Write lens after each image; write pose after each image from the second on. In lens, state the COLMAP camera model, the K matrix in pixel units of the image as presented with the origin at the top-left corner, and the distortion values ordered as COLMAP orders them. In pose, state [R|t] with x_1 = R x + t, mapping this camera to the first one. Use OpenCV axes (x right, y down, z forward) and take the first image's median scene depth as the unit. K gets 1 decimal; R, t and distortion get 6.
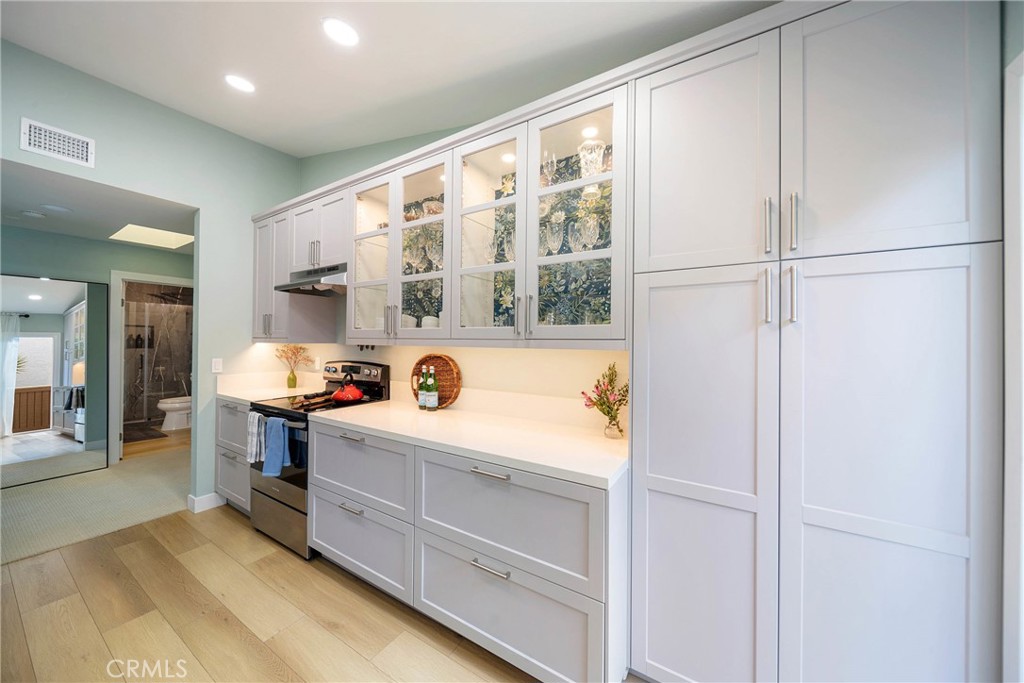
lens RADIAL K [[360.6, 0, 506.7], [0, 360.6, 340.0], [0, 0, 1]] dist [0.000060, -0.000706]
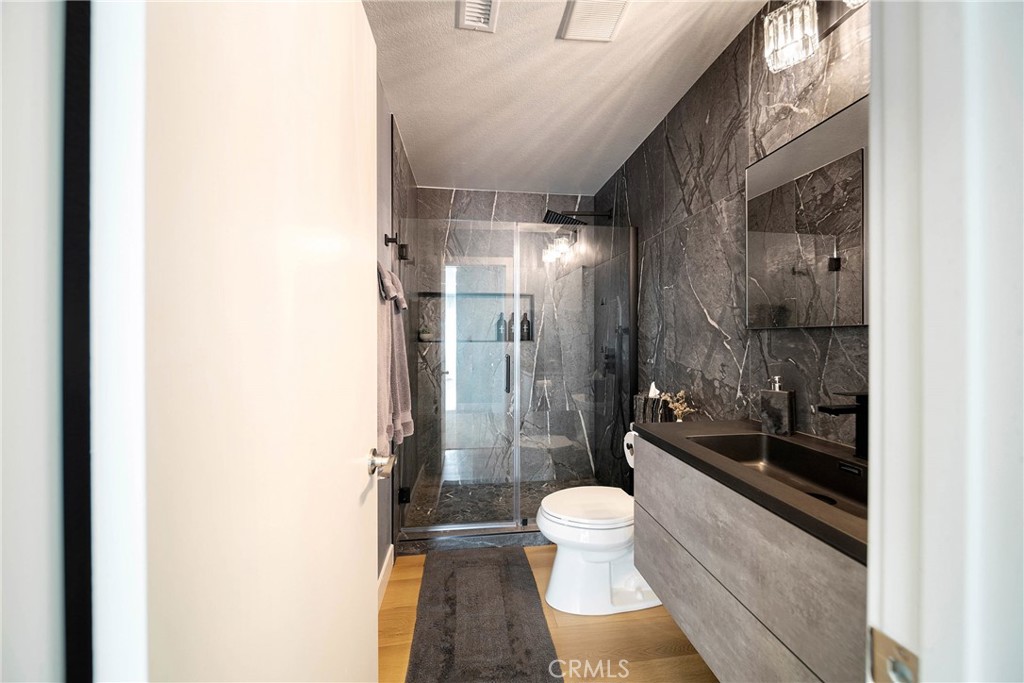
lens RADIAL K [[360.6, 0, 513.9], [0, 360.6, 335.8], [0, 0, 1]] dist [0.000060, -0.000706]
pose [[0.625236, -0.003219, -0.780429, -0.615062], [0.009061, 0.999954, 0.003134, 0.014003], [0.780383, -0.009031, 0.625236, 0.671911]]
